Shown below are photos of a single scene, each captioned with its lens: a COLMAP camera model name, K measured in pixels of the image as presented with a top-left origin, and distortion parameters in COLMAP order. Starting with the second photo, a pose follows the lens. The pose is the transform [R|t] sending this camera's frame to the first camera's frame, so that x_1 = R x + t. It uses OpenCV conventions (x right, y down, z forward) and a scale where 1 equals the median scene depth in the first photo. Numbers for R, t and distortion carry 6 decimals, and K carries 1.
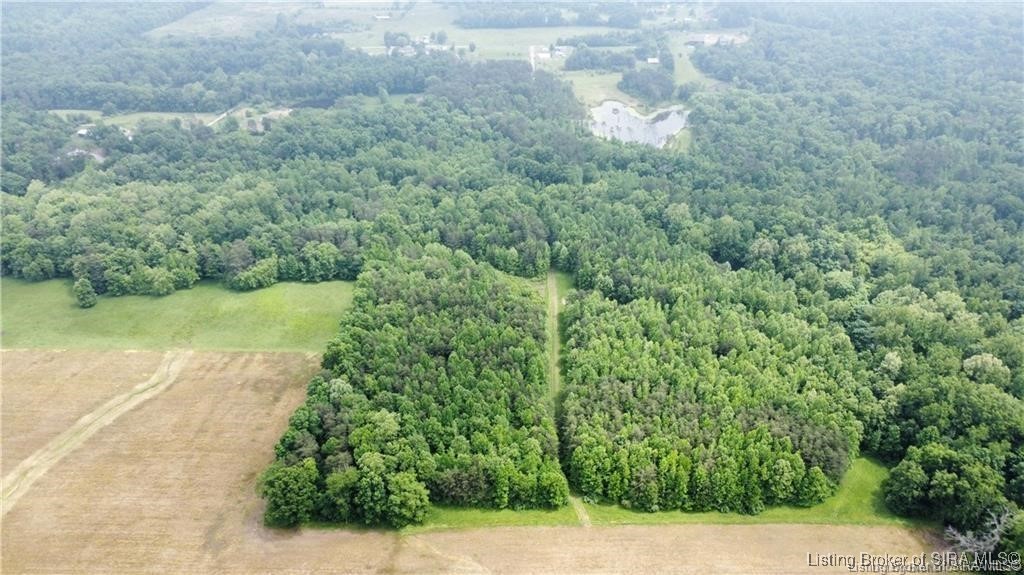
lens RADIAL K [[776.1, 0, 511.2], [0, 776.1, 287.9], [0, 0, 1]] dist [0.002873, -0.002189]
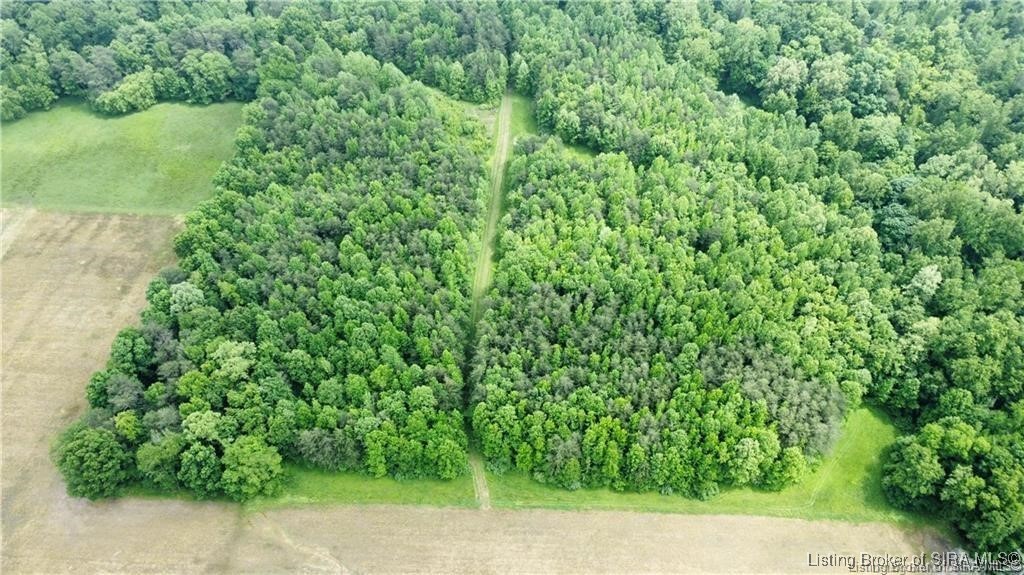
lens RADIAL K [[776.1, 0, 513.6], [0, 776.1, 287.0], [0, 0, 1]] dist [0.002873, -0.002189]
pose [[0.999105, 0.028974, -0.030833, 0.120036], [-0.017201, 0.943949, 0.329644, -0.131002], [0.038656, -0.328818, 0.943602, 0.285348]]
